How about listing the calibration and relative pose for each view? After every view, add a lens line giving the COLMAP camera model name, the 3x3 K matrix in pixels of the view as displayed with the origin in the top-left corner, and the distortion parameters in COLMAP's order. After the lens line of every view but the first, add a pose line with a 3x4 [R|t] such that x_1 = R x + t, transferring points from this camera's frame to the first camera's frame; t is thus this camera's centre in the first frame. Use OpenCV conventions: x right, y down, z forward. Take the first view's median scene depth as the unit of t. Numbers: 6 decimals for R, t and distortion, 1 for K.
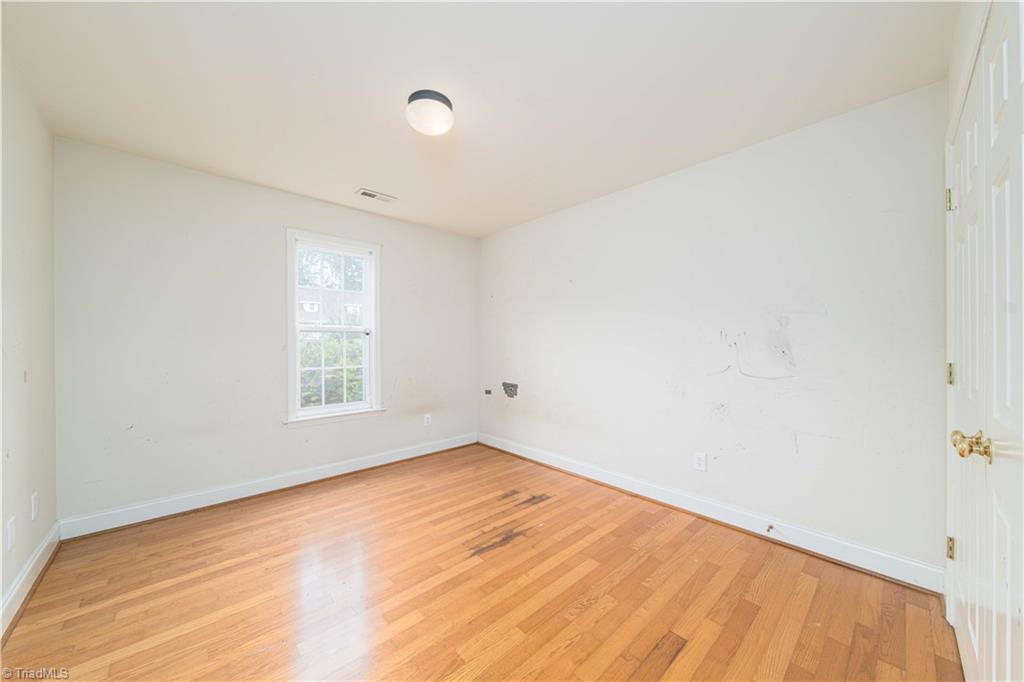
lens RADIAL K [[360.8, 0, 515.3], [0, 360.8, 342.9], [0, 0, 1]] dist [-0.000409, -0.000019]
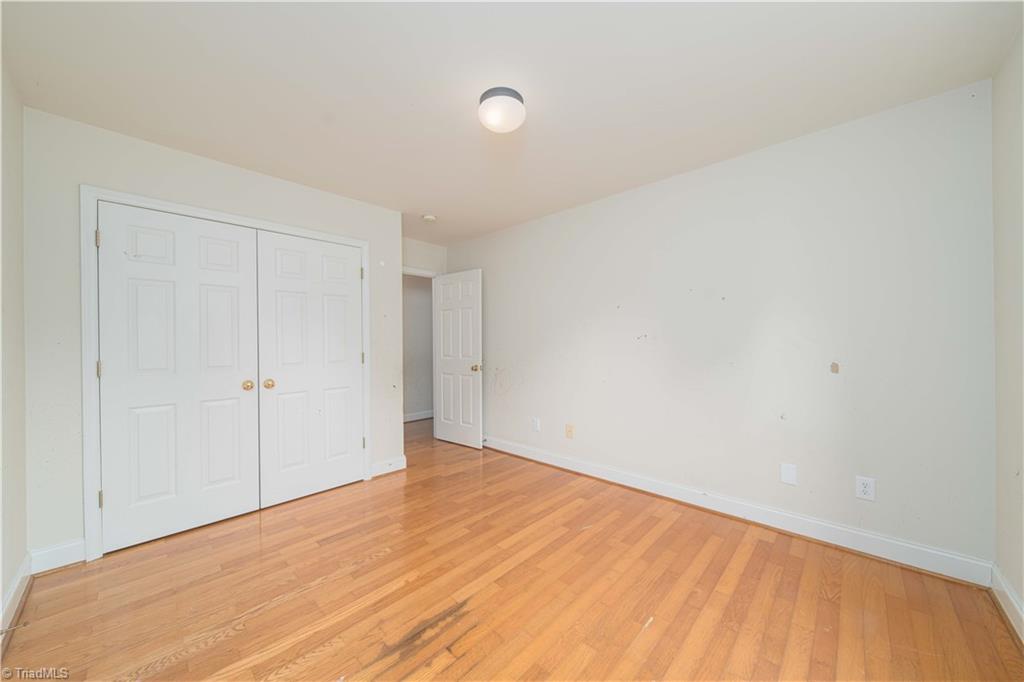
lens RADIAL K [[360.8, 0, 515.3], [0, 360.8, 342.9], [0, 0, 1]] dist [-0.000409, -0.000019]
pose [[-0.998065, 0.006660, -0.061815, -0.185359], [0.006450, 0.999973, 0.003603, -0.003237], [0.061837, 0.003198, -0.998081, 1.802378]]
